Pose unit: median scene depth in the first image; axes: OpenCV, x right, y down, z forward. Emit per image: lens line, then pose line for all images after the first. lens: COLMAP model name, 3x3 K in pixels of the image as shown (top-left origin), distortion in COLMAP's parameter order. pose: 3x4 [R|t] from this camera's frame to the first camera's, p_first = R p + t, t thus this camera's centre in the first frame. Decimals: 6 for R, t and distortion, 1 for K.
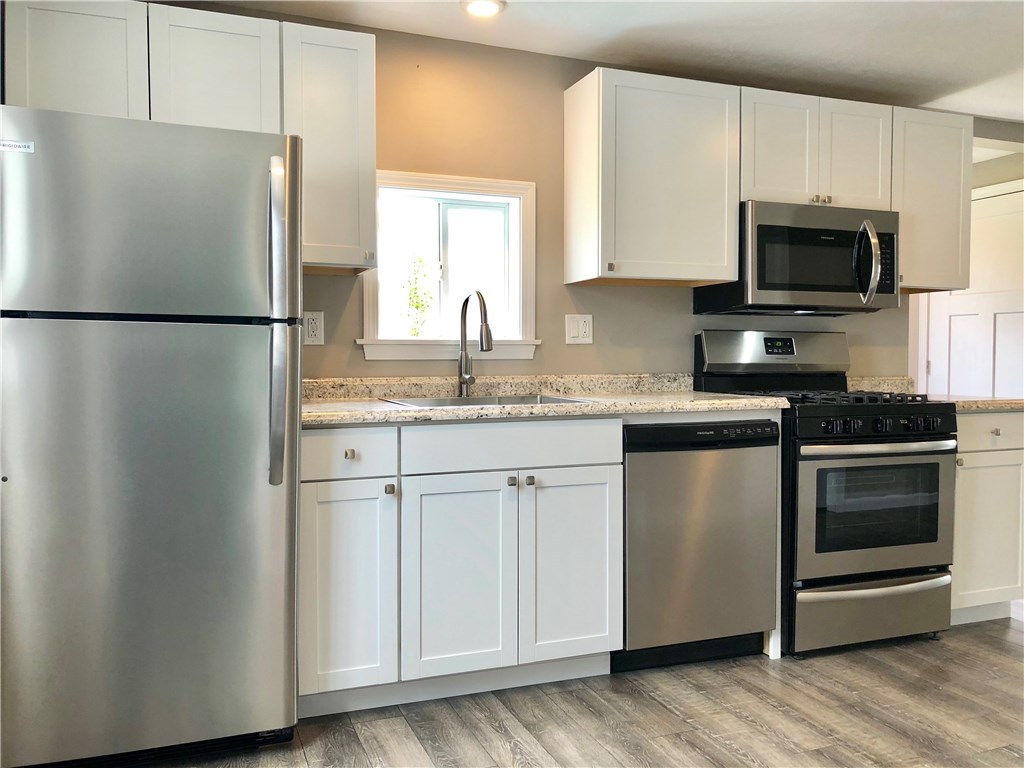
lens RADIAL K [[838.6, 0, 512.0], [0, 838.6, 384.0], [0, 0, 1]] dist [-0.001734, -0.006594]
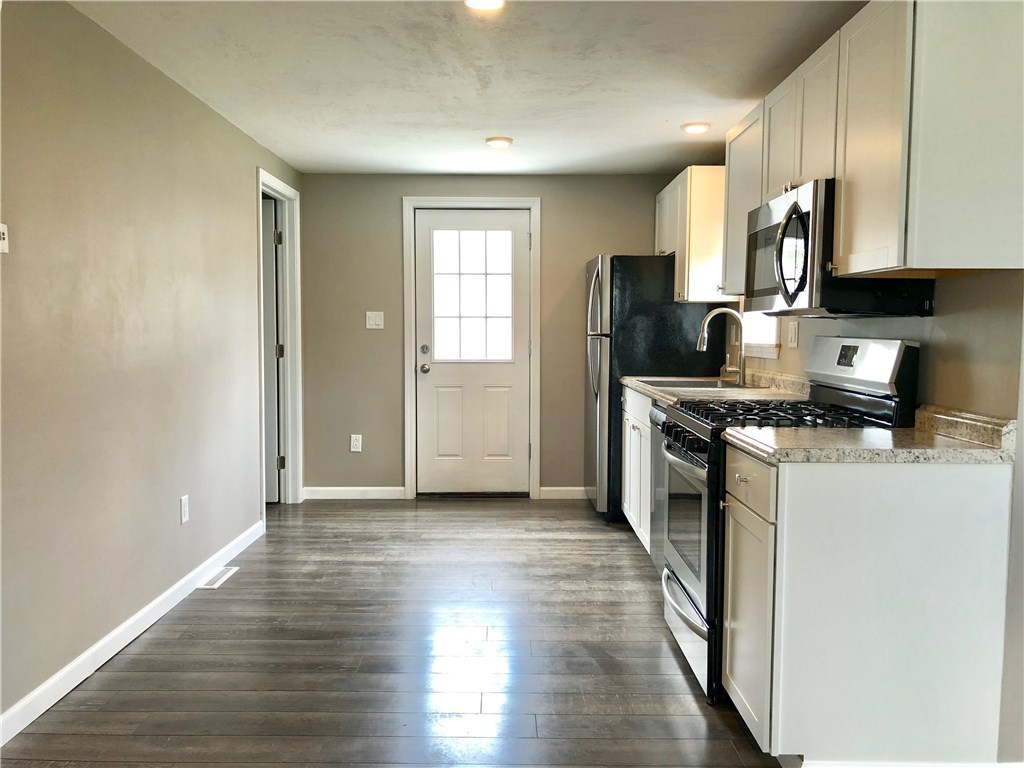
lens RADIAL K [[836.5, 0, 509.1], [0, 836.5, 382.8], [0, 0, 1]] dist [0.078269, -0.166006]
pose [[-0.361863, 0.056705, -0.930505, 1.491291], [-0.042020, 0.996142, 0.077046, -0.083898], [0.931284, 0.066980, -0.358084, 1.204524]]
